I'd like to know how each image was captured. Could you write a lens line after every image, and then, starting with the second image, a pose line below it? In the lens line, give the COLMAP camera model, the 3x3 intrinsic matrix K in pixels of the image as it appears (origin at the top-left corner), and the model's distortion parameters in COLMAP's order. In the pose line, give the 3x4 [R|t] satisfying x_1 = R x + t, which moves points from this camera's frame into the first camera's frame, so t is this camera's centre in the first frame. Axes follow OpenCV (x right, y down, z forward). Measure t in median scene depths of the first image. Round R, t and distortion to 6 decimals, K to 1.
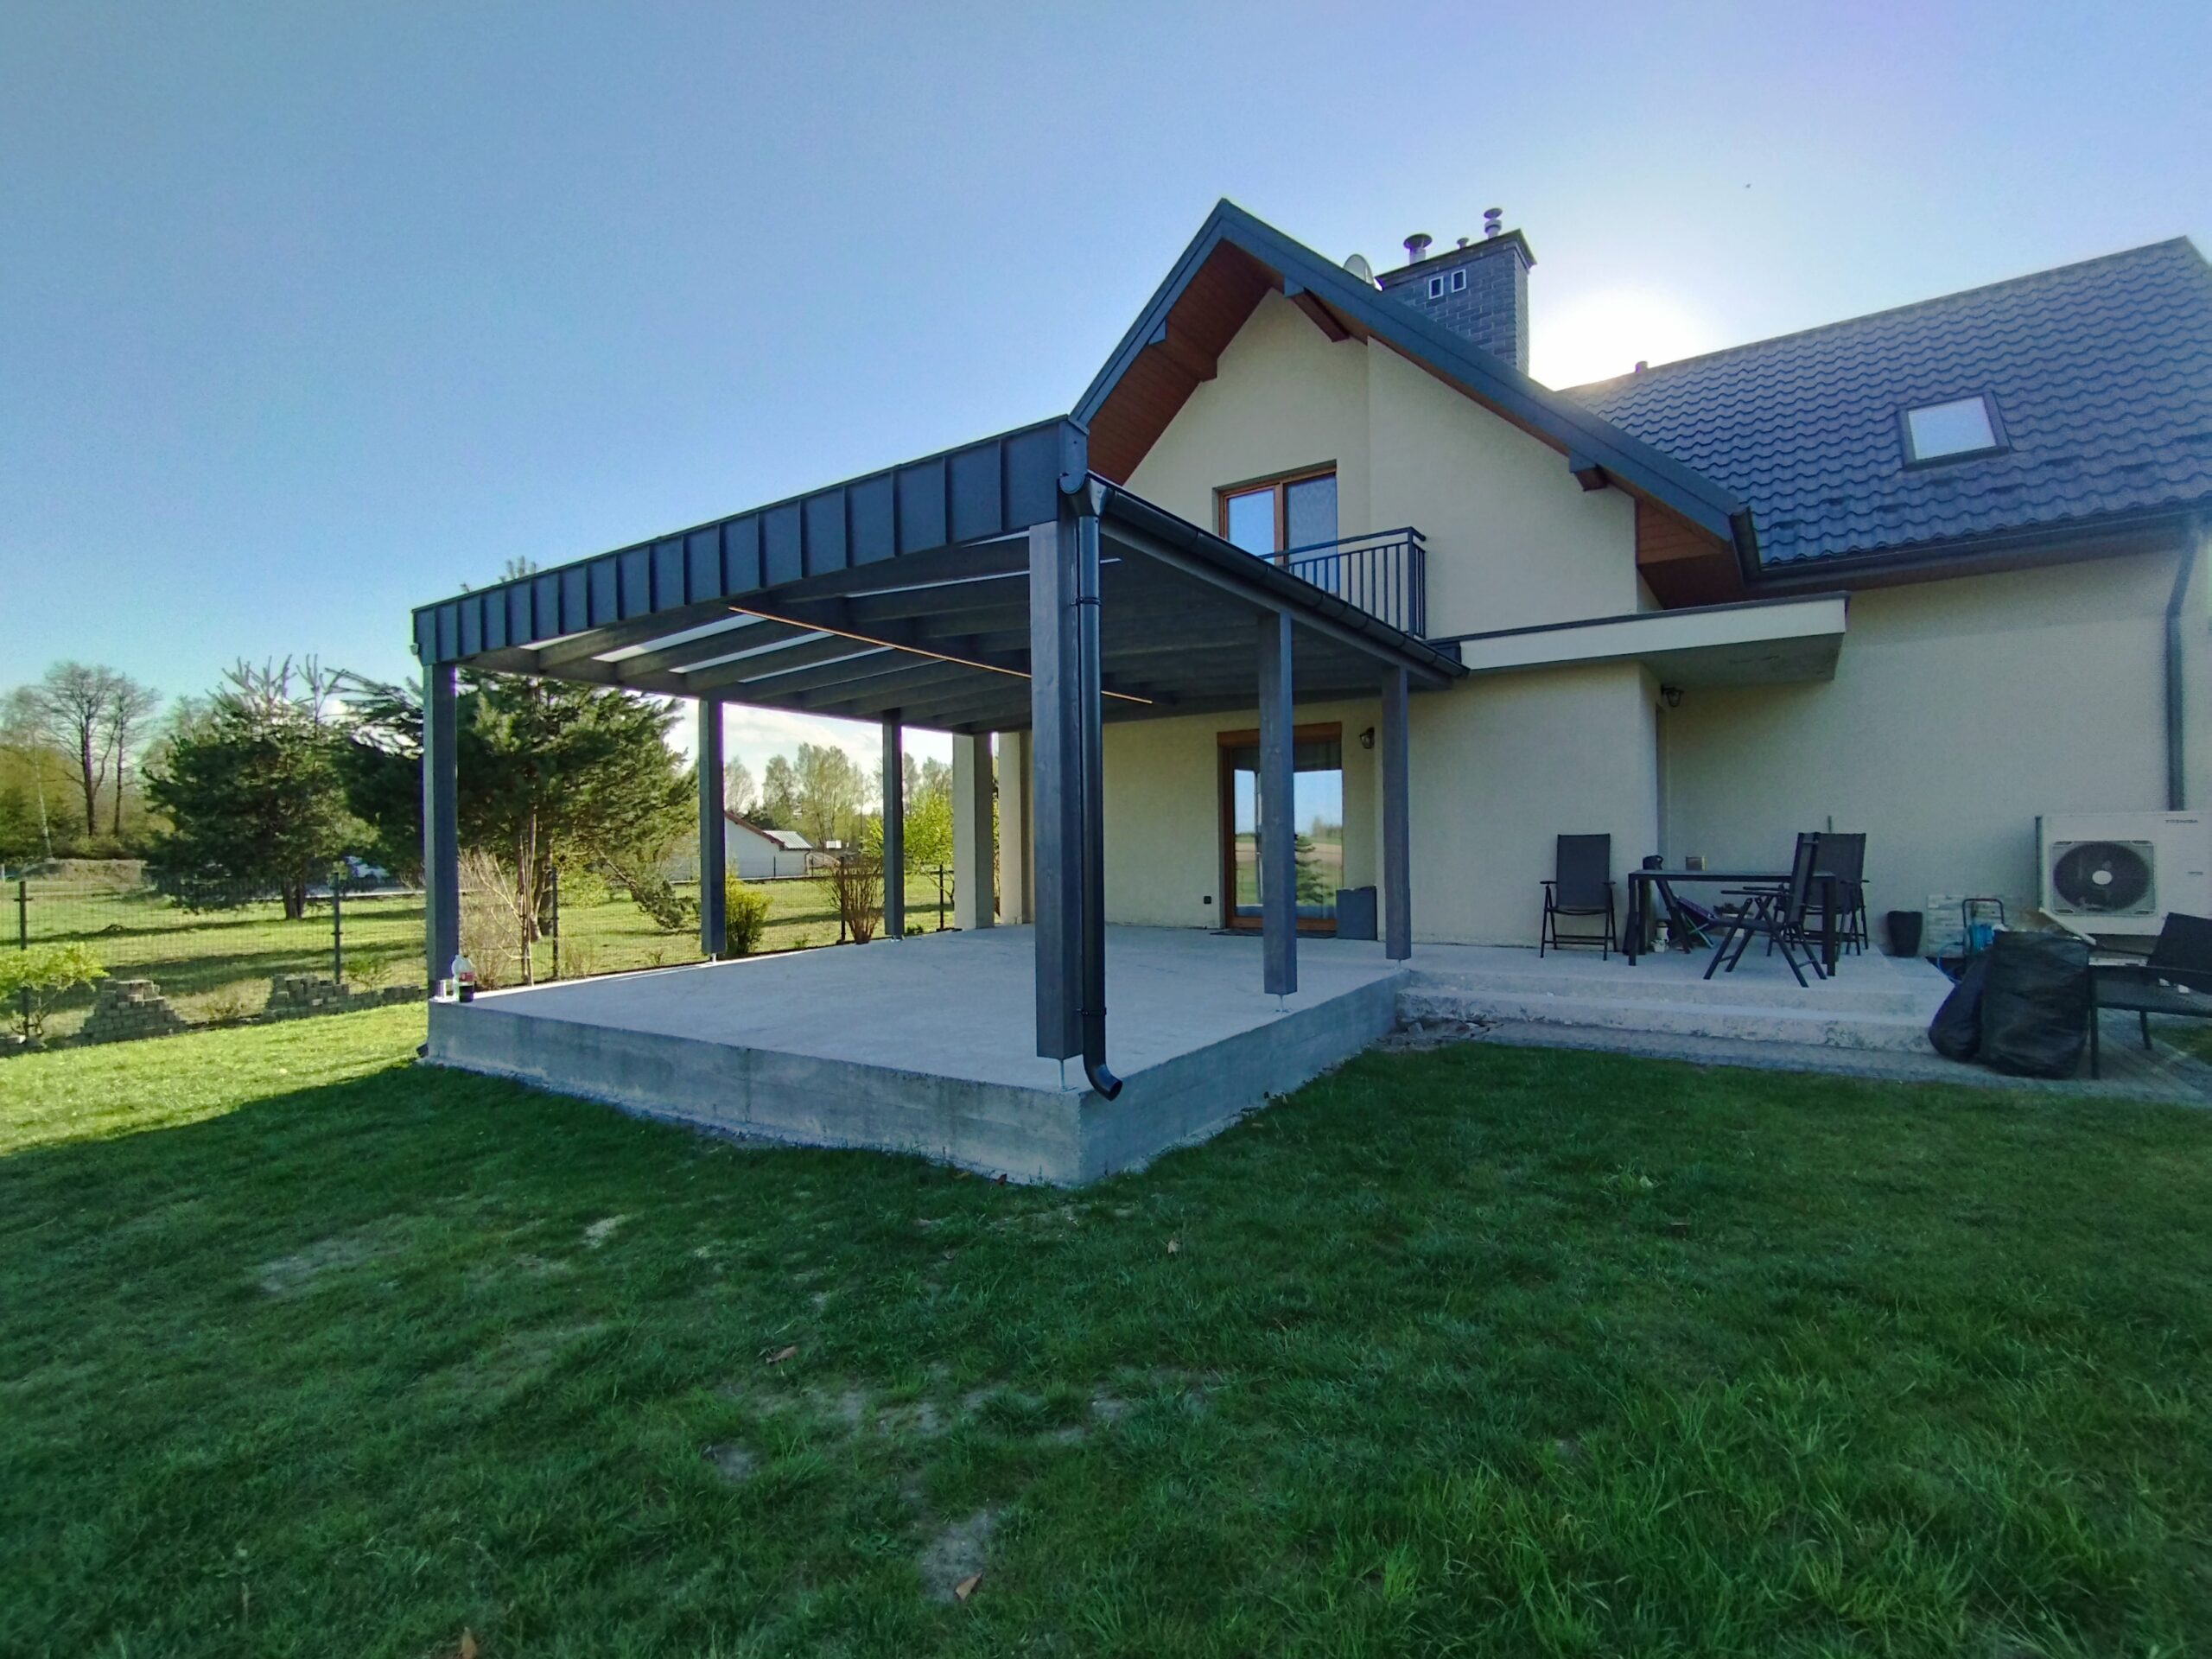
lens RADIAL K [[1027.7, 0, 1147.9], [0, 1027.7, 845.2], [0, 0, 1]] dist [-0.005808, 0.000370]
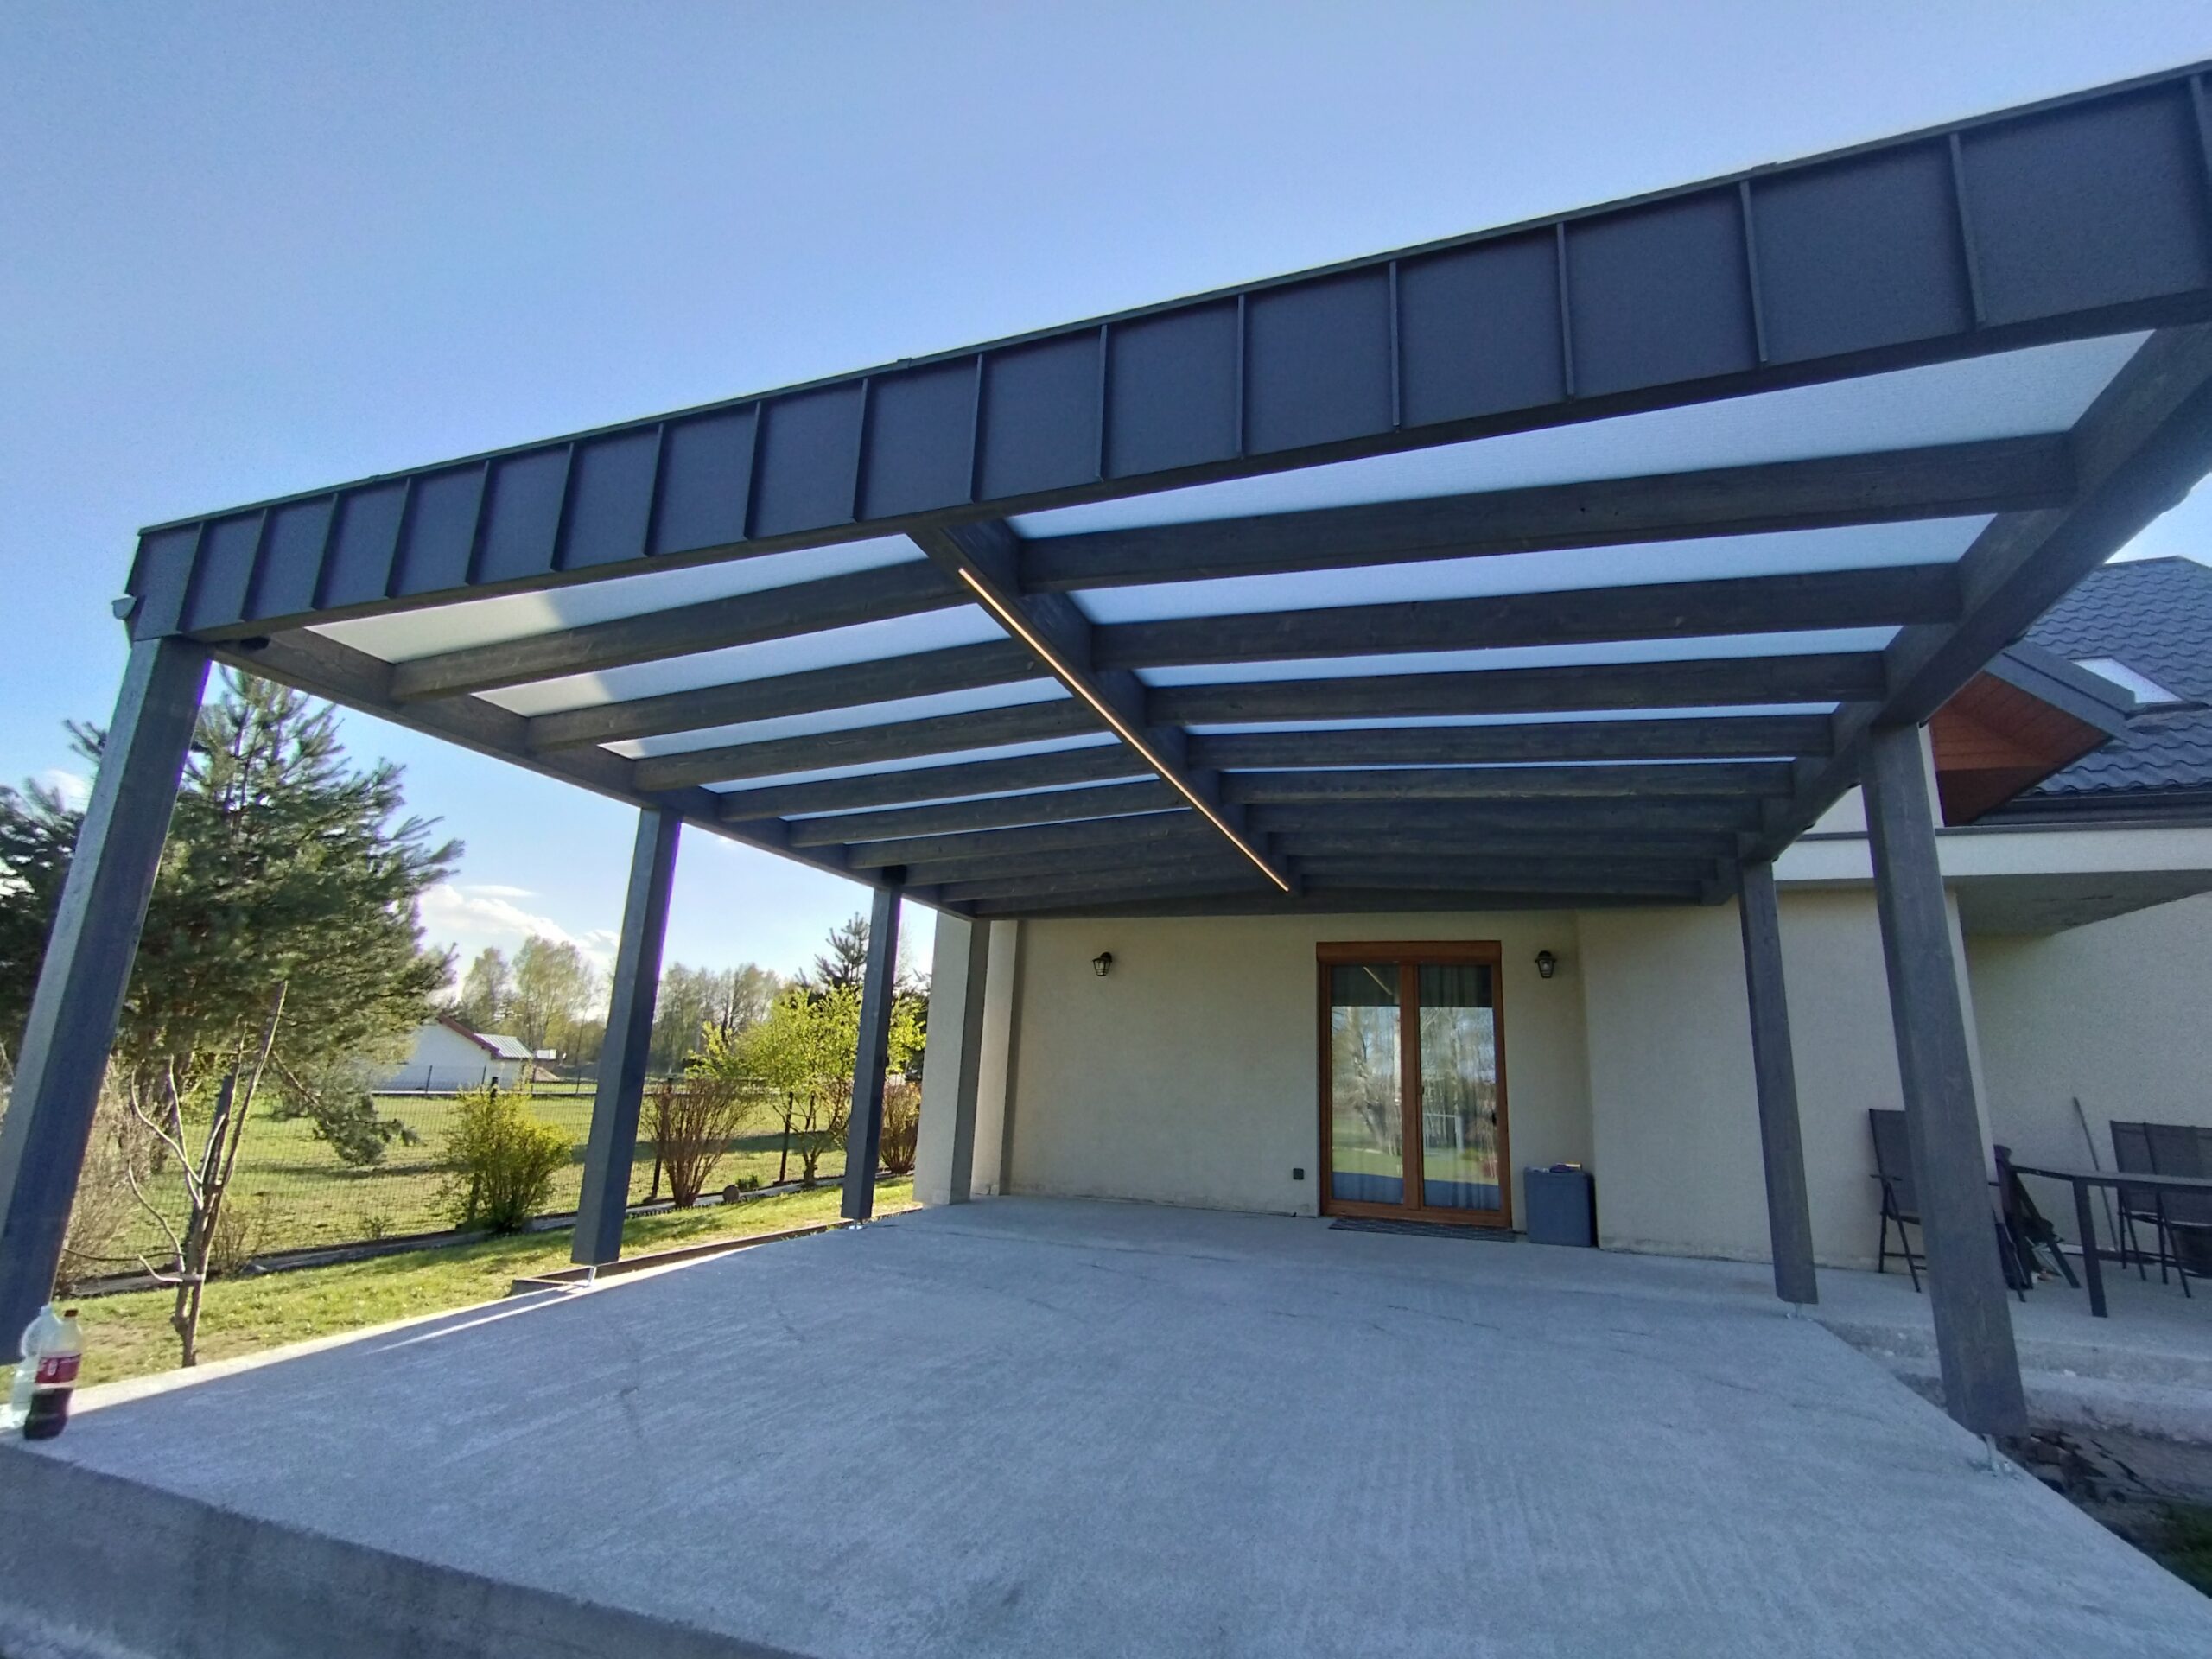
lens RADIAL K [[1027.7, 0, 1147.9], [0, 1027.7, 845.2], [0, 0, 1]] dist [-0.005808, 0.000370]
pose [[0.970634, 0.101838, 0.217941, -0.139674], [-0.050660, 0.972188, -0.228657, -0.000403], [-0.235166, 0.210901, 0.948798, 0.186664]]
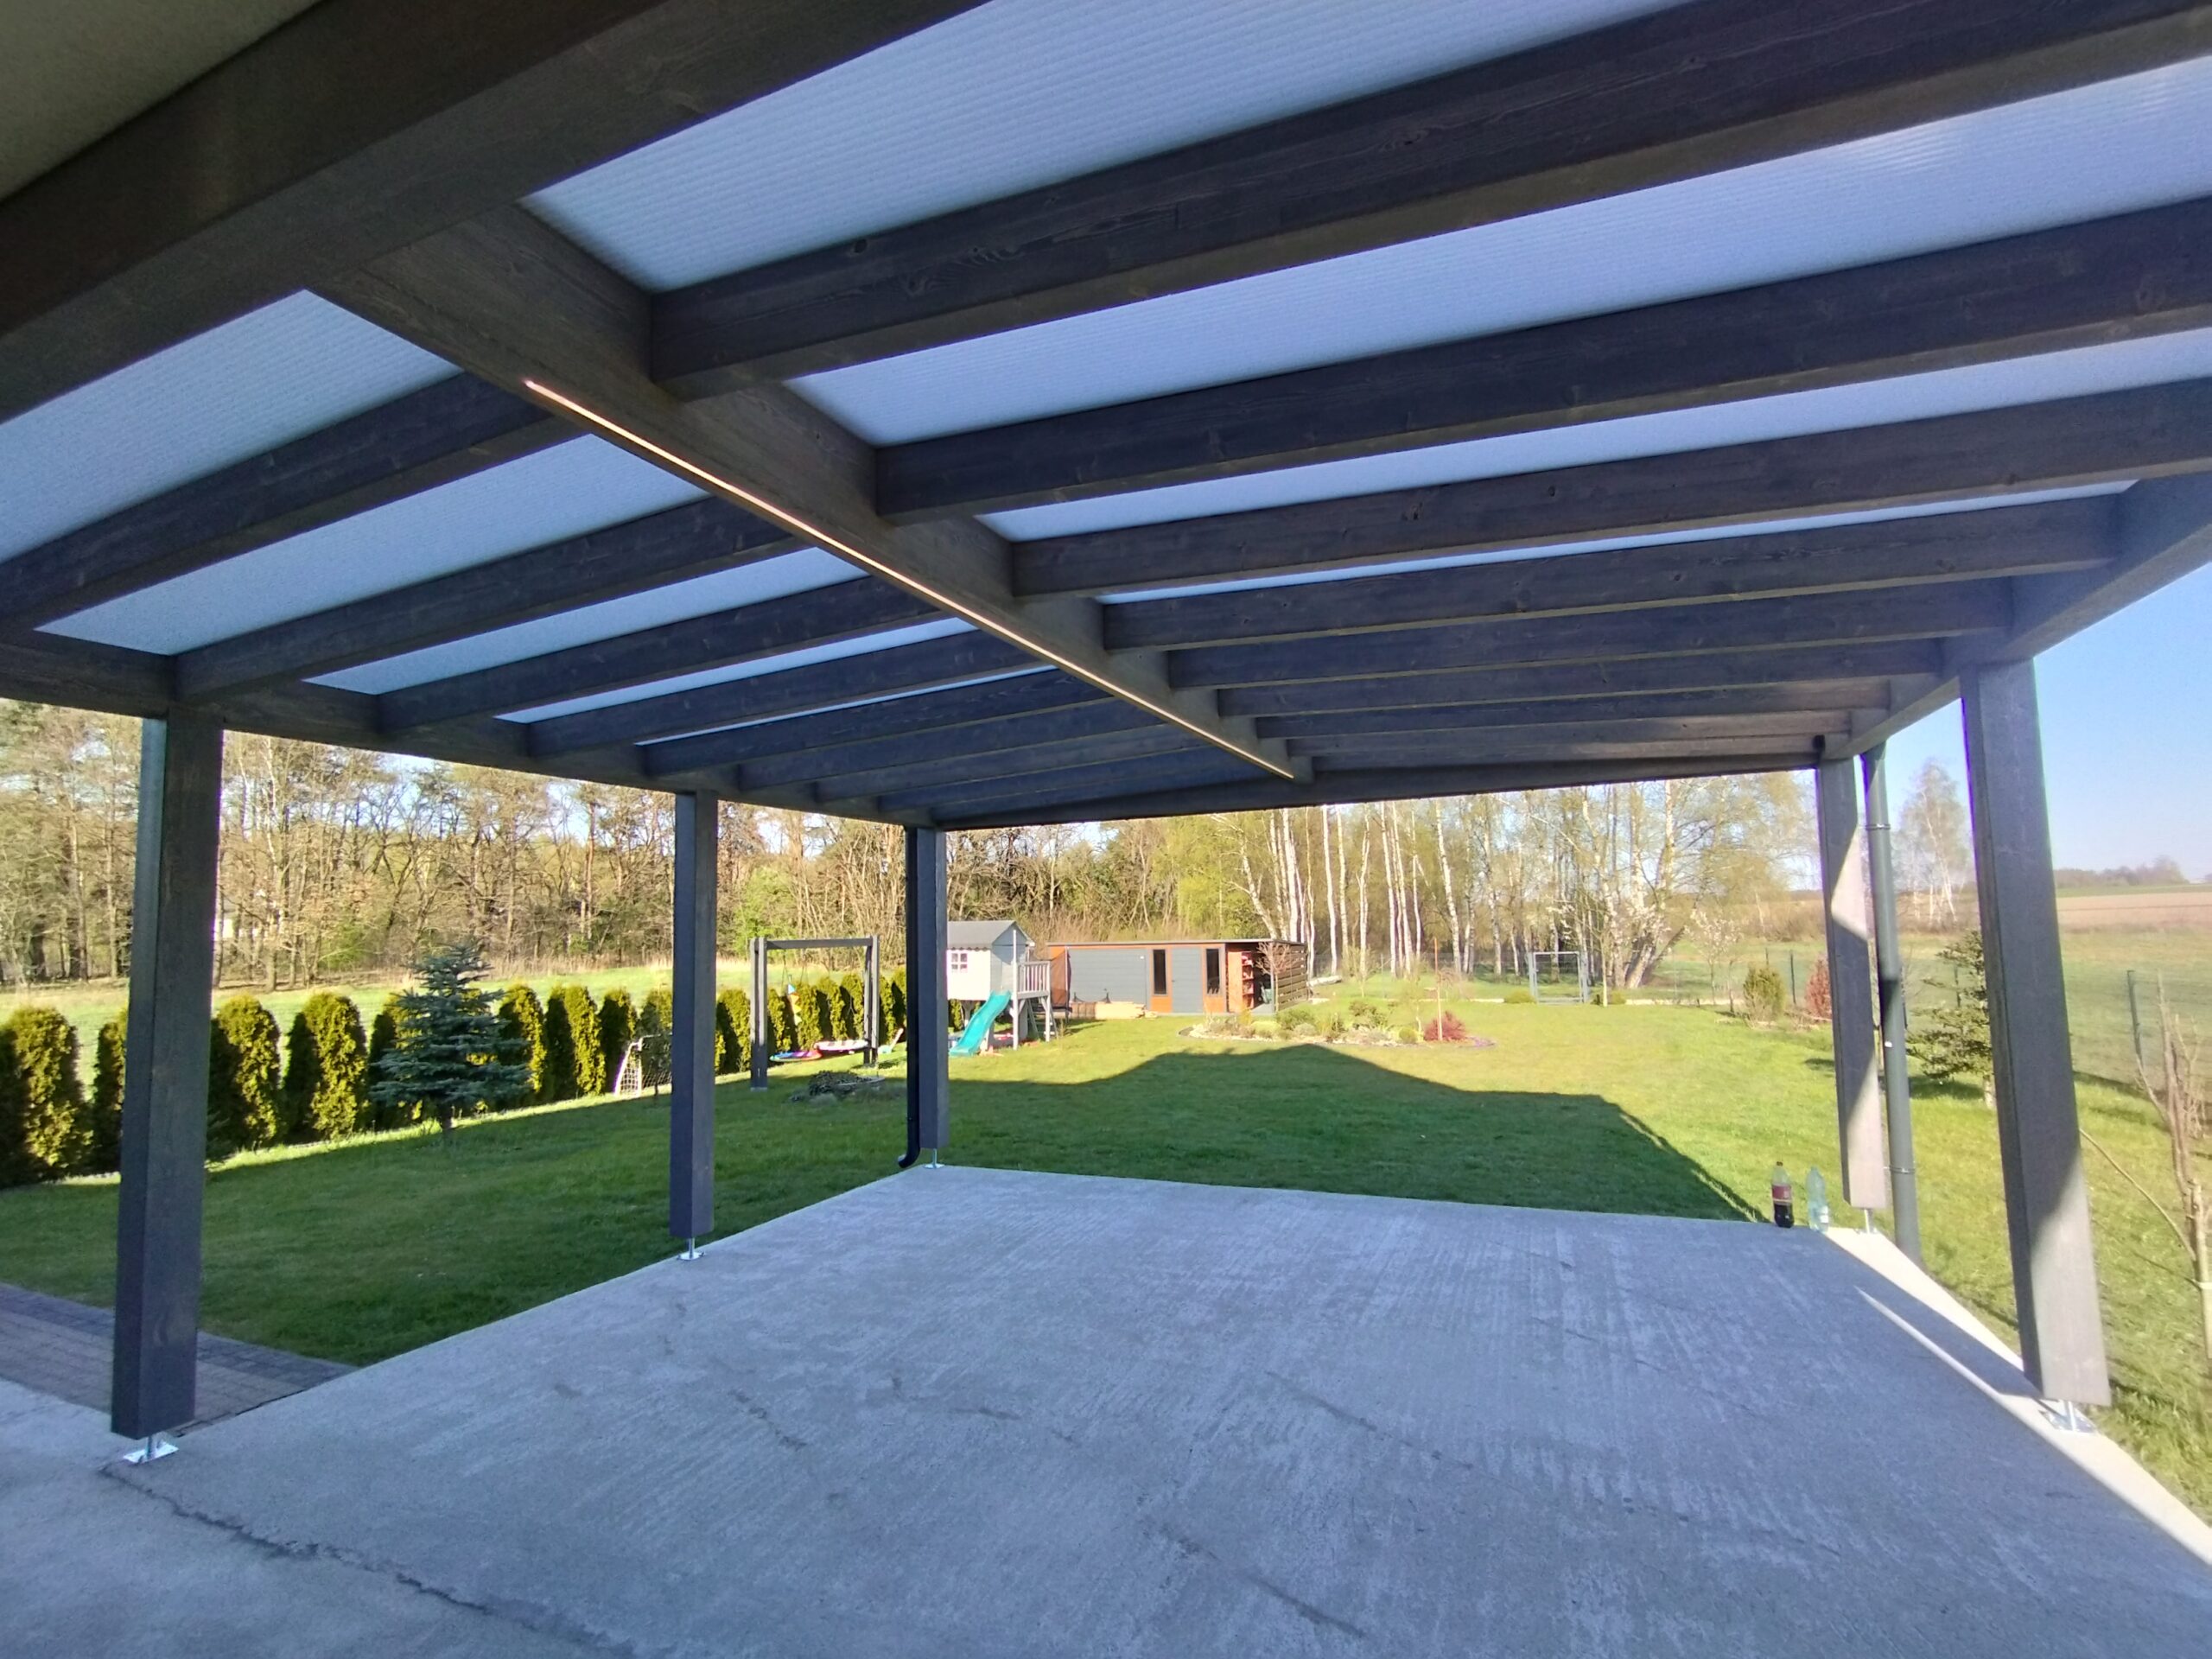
lens RADIAL K [[1027.7, 0, 1147.9], [0, 1027.7, 845.2], [0, 0, 1]] dist [-0.005808, 0.000370]
pose [[-0.982875, 0.023559, -0.182764, -0.028796], [0.039322, 0.995764, -0.083110, -0.031575], [0.180032, -0.088874, -0.979638, 0.660243]]
